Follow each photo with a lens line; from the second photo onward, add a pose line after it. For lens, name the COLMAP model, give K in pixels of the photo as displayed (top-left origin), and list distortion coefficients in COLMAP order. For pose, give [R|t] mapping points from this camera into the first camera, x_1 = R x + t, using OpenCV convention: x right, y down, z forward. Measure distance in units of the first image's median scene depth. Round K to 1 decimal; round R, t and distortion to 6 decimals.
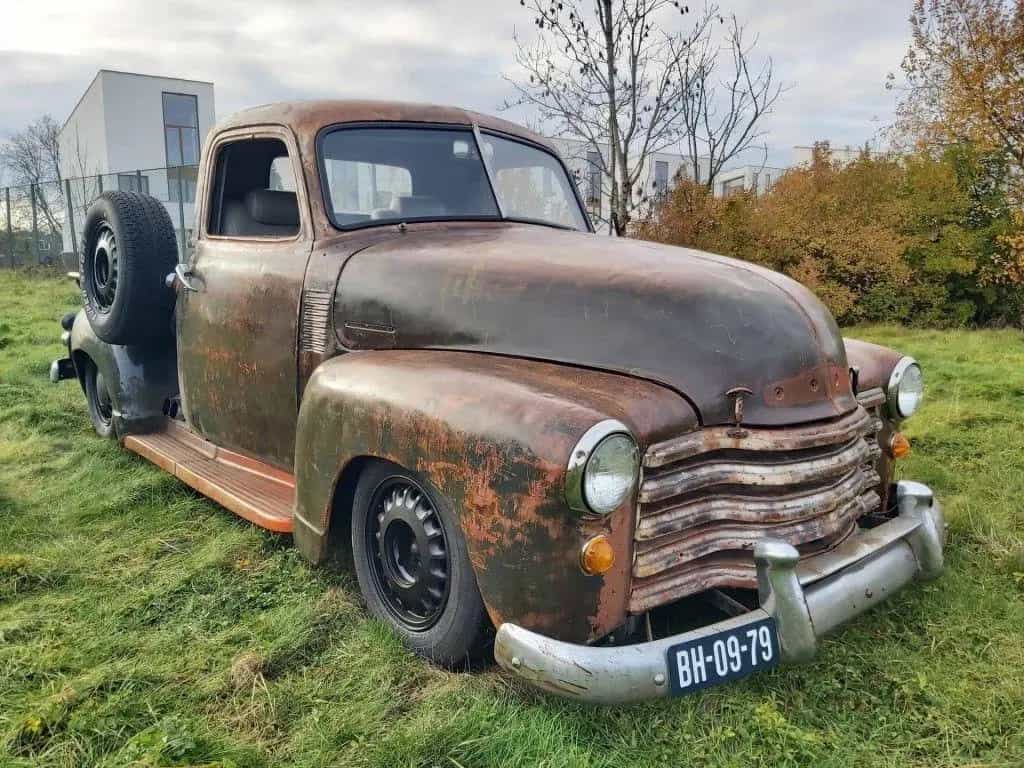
lens RADIAL K [[790.0, 0, 509.1], [0, 790.0, 373.3], [0, 0, 1]] dist [0.060879, -0.115904]
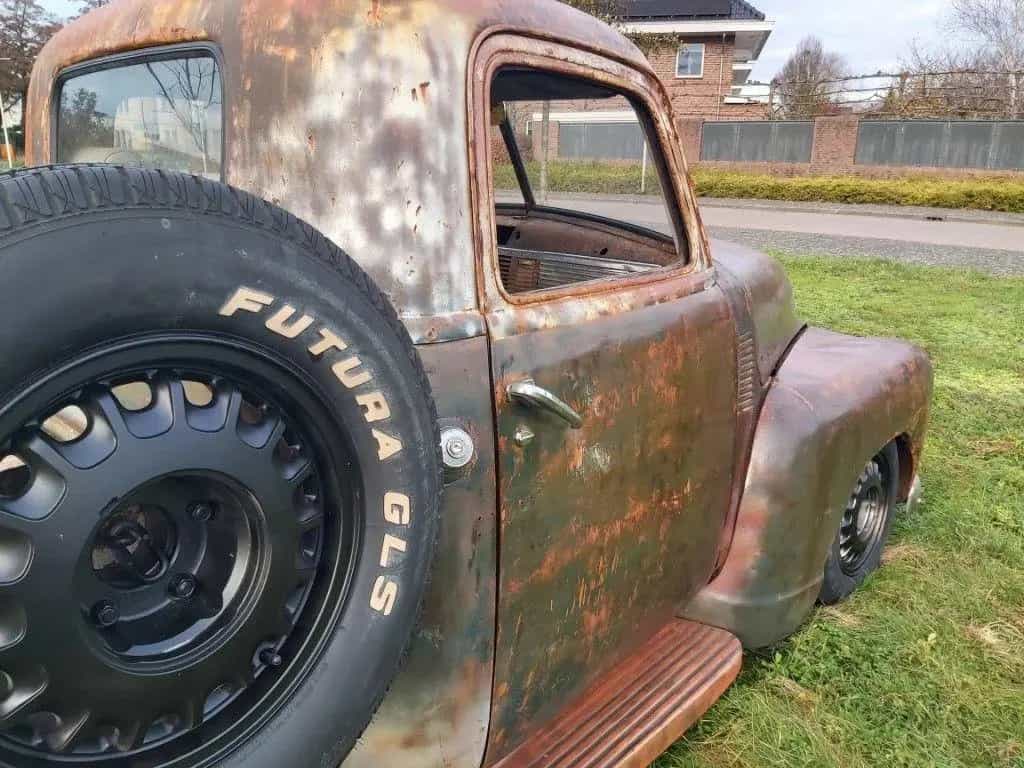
lens RADIAL K [[801.4, 0, 512.0], [0, 801.4, 384.0], [0, 0, 1]] dist [0.006797, 0.002851]
pose [[-0.104322, -0.276250, 0.955407, -1.273223], [0.134284, 0.947939, 0.288754, -0.406546], [-0.985436, 0.158419, -0.061795, 1.696463]]
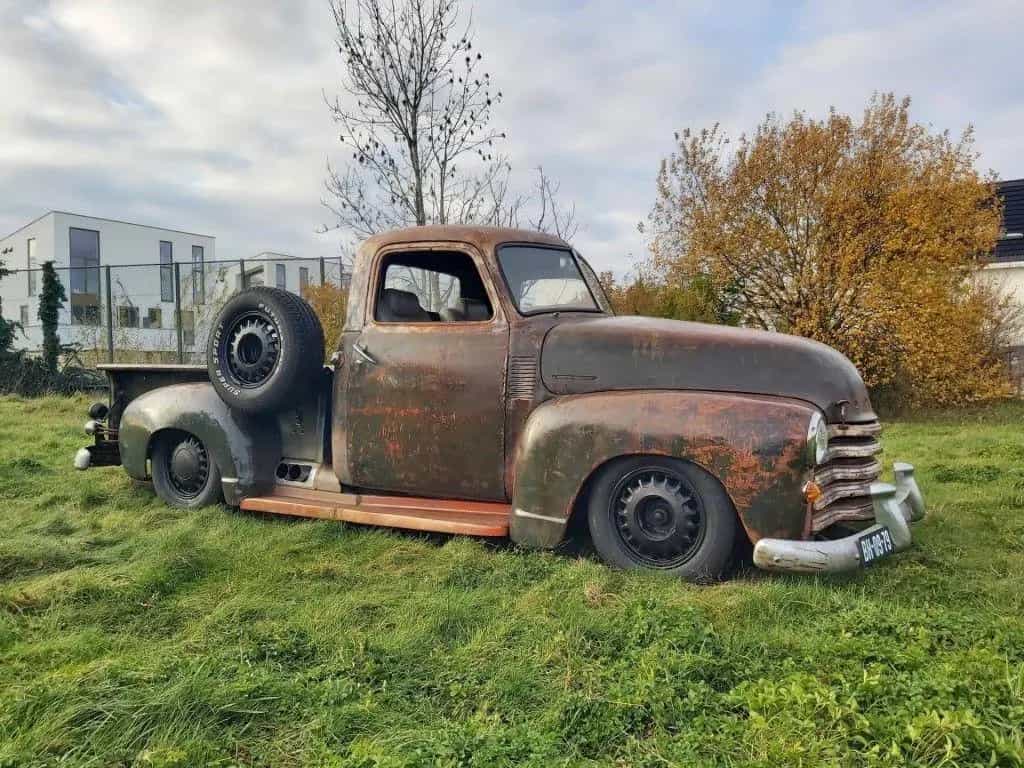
lens RADIAL K [[789.6, 0, 513.2], [0, 789.6, 369.0], [0, 0, 1]] dist [0.063258, -0.125906]
pose [[0.947663, -0.005844, 0.319218, -0.949256], [0.054966, 0.987890, -0.145092, 0.162762], [-0.314504, 0.155045, 0.936509, -0.414892]]
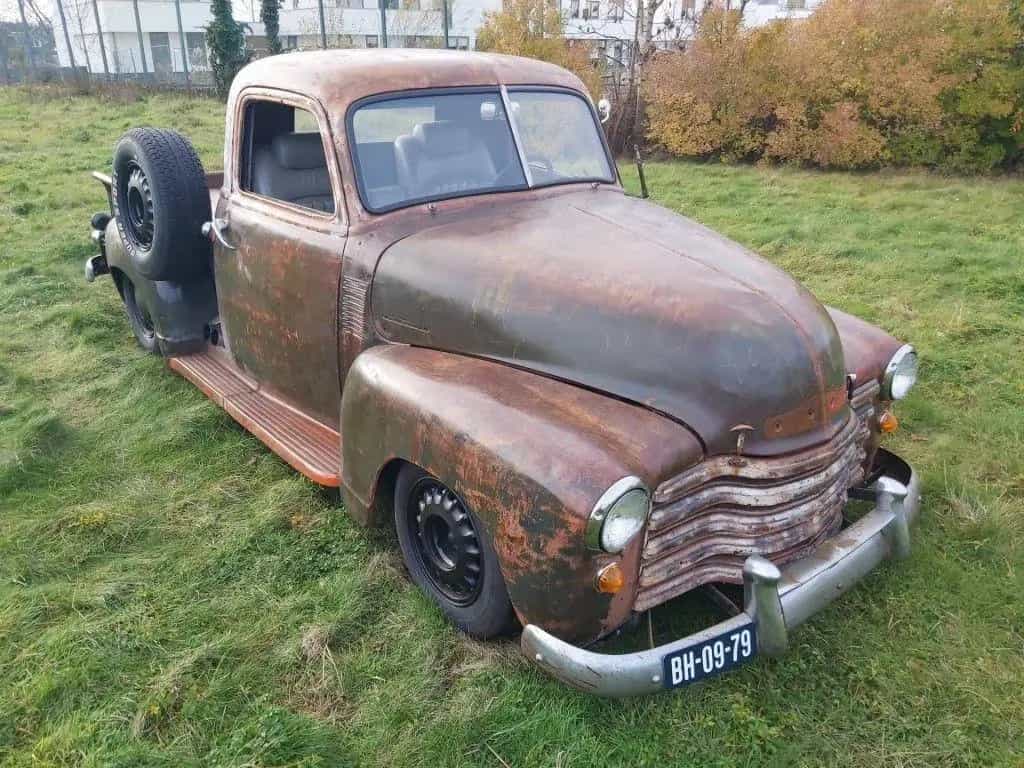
lens RADIAL K [[789.6, 0, 513.2], [0, 789.6, 369.0], [0, 0, 1]] dist [0.063258, -0.125906]
pose [[0.999862, 0.014589, -0.007966, -0.025456], [-0.012367, 0.973121, 0.229960, -0.313595], [0.011107, -0.229830, 0.973167, -0.076771]]
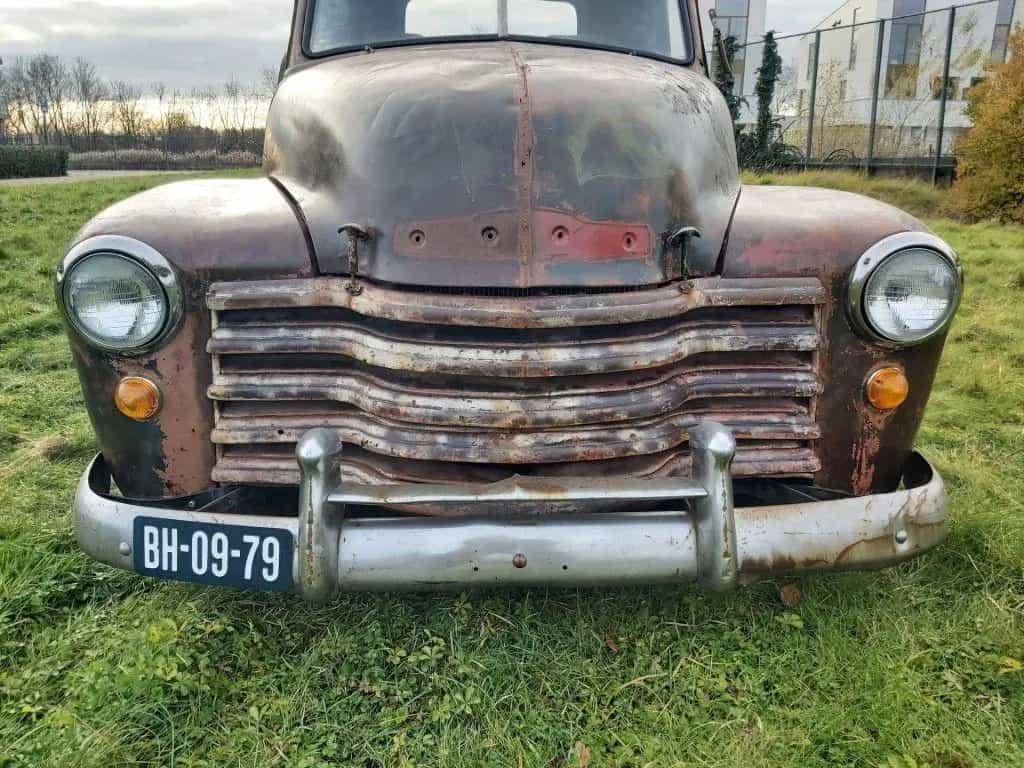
lens RADIAL K [[789.6, 0, 513.2], [0, 789.6, 369.0], [0, 0, 1]] dist [0.063258, -0.125906]
pose [[0.789847, 0.175267, -0.587727, 0.845605], [-0.105130, 0.982804, 0.151800, 0.022535], [0.604227, -0.058111, 0.794691, 0.510351]]
